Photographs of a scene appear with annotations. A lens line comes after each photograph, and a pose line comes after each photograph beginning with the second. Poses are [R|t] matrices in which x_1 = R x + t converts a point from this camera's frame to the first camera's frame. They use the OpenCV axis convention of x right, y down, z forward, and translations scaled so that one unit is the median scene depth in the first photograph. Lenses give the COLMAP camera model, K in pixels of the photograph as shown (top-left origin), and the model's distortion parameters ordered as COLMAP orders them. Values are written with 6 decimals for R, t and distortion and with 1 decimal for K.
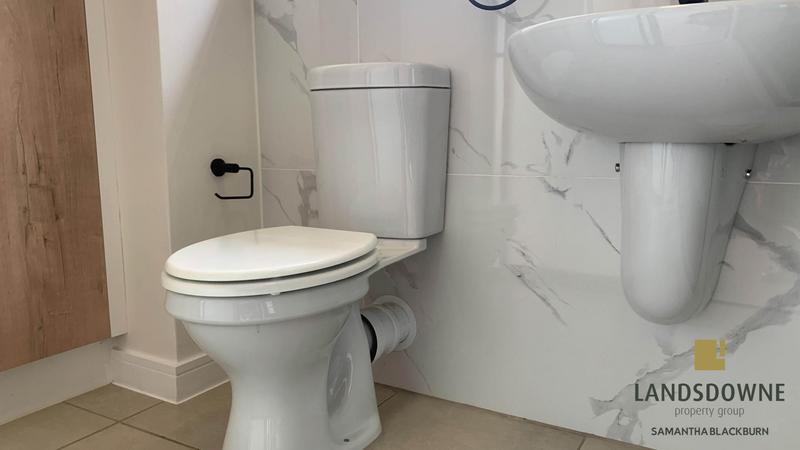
lens RADIAL K [[608.7, 0, 402.7], [0, 608.7, 218.2], [0, 0, 1]] dist [0.091577, -0.147681]
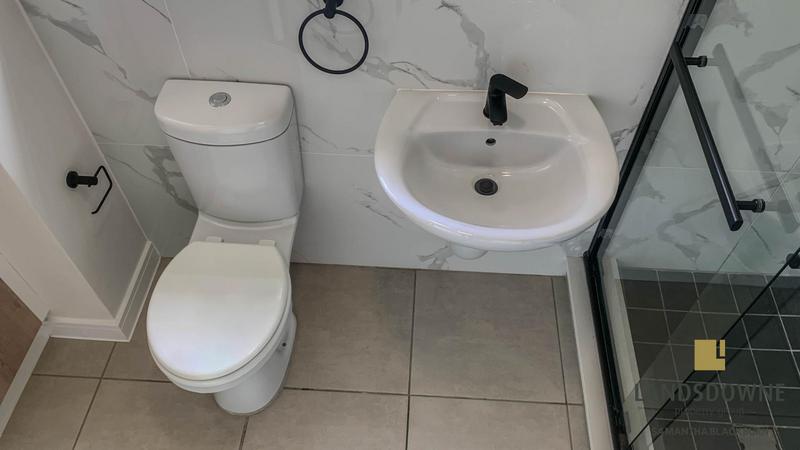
lens RADIAL K [[608.7, 0, 402.7], [0, 608.7, 218.2], [0, 0, 1]] dist [0.091577, -0.147681]
pose [[0.893345, -0.344627, 0.288386, -0.141223], [0.054971, 0.720744, 0.691018, -0.810443], [-0.445996, -0.601465, 0.662817, 0.031753]]
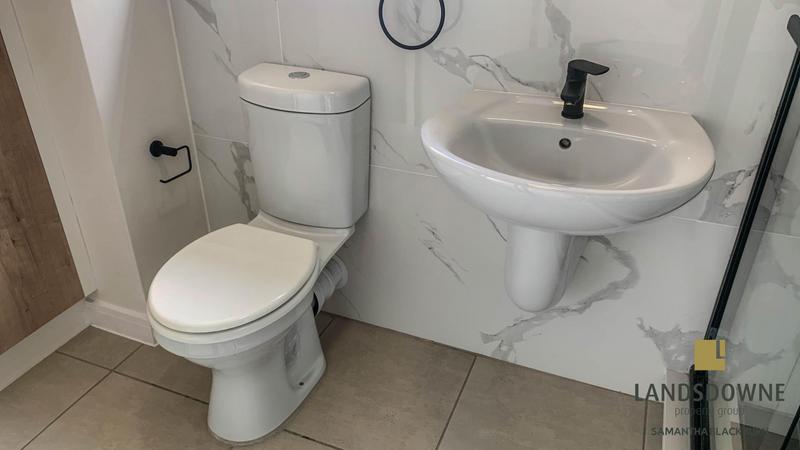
lens RADIAL K [[609.9, 0, 397.4], [0, 609.9, 218.5], [0, 0, 1]] dist [0.044475, -0.068560]
pose [[0.990535, -0.060632, 0.123139, -0.023626], [0.010677, 0.928461, 0.371275, -0.409950], [-0.136841, -0.366447, 0.920321, -0.105925]]
